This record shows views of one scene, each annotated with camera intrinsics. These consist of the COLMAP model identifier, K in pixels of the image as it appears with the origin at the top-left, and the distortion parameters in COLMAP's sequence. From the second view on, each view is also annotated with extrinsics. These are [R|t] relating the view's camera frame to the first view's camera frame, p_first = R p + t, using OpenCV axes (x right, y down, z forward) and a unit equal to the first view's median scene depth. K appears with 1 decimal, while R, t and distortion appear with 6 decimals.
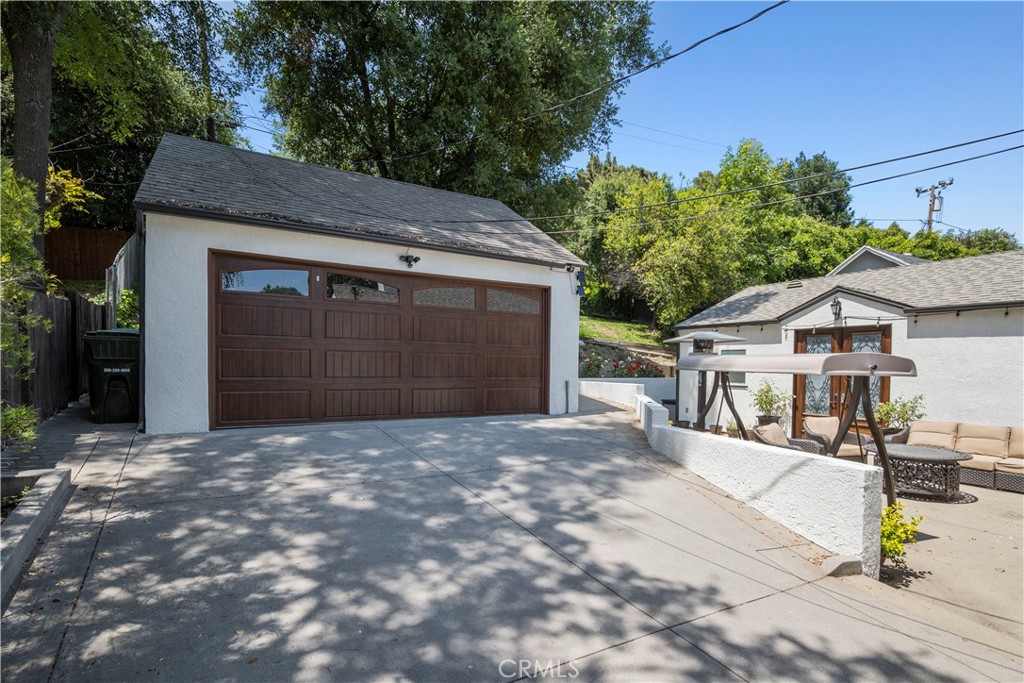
lens RADIAL K [[481.6, 0, 514.7], [0, 481.6, 379.6], [0, 0, 1]] dist [-0.024206, 0.006571]
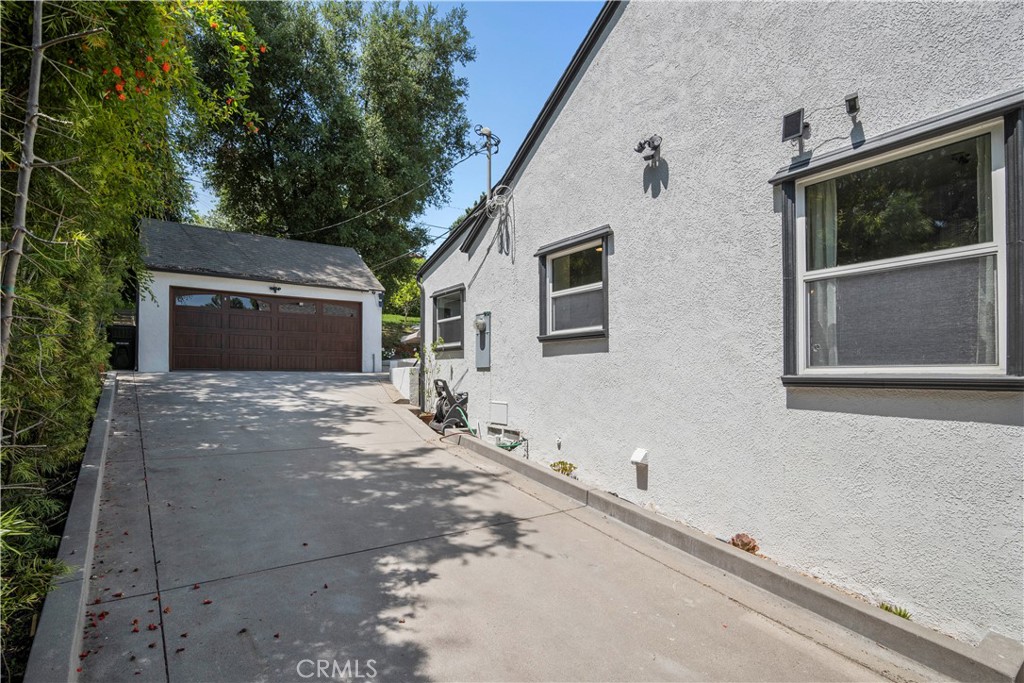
lens RADIAL K [[481.6, 0, 506.2], [0, 481.6, 374.6], [0, 0, 1]] dist [-0.024206, 0.006571]
pose [[0.997340, -0.019315, 0.070291, 0.573510], [0.022420, 0.998795, -0.043649, 0.204543], [-0.069363, 0.045109, 0.996571, -0.990419]]
